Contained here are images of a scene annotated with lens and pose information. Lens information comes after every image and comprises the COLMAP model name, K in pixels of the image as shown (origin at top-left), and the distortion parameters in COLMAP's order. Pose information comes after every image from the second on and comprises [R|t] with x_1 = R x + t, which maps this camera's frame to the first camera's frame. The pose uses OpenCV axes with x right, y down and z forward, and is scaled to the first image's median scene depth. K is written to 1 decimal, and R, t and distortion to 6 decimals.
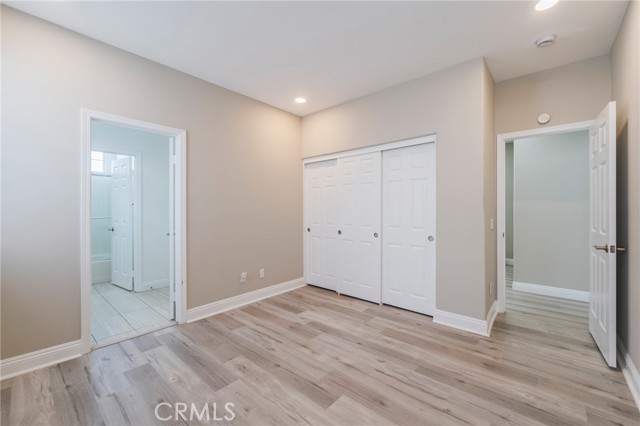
lens RADIAL K [[258.4, 0, 325.3], [0, 258.4, 209.7], [0, 0, 1]] dist [-0.001000, -0.000282]
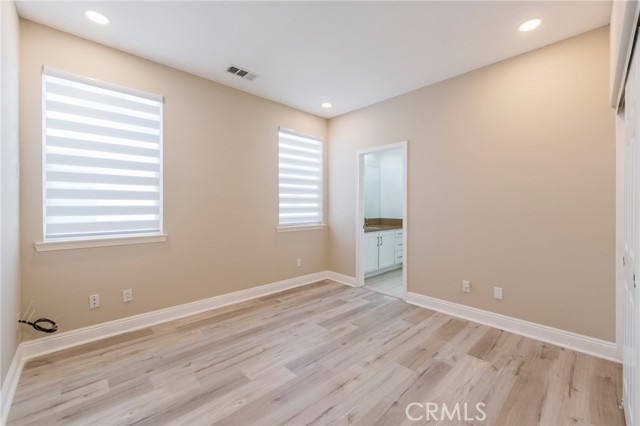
lens RADIAL K [[258.4, 0, 323.4], [0, 258.4, 208.6], [0, 0, 1]] dist [-0.001000, -0.000282]
pose [[-0.087092, 0.010022, -0.996150, 0.722577], [-0.003471, 0.999940, 0.010363, -0.004454], [0.996194, 0.004360, -0.087052, 0.759999]]
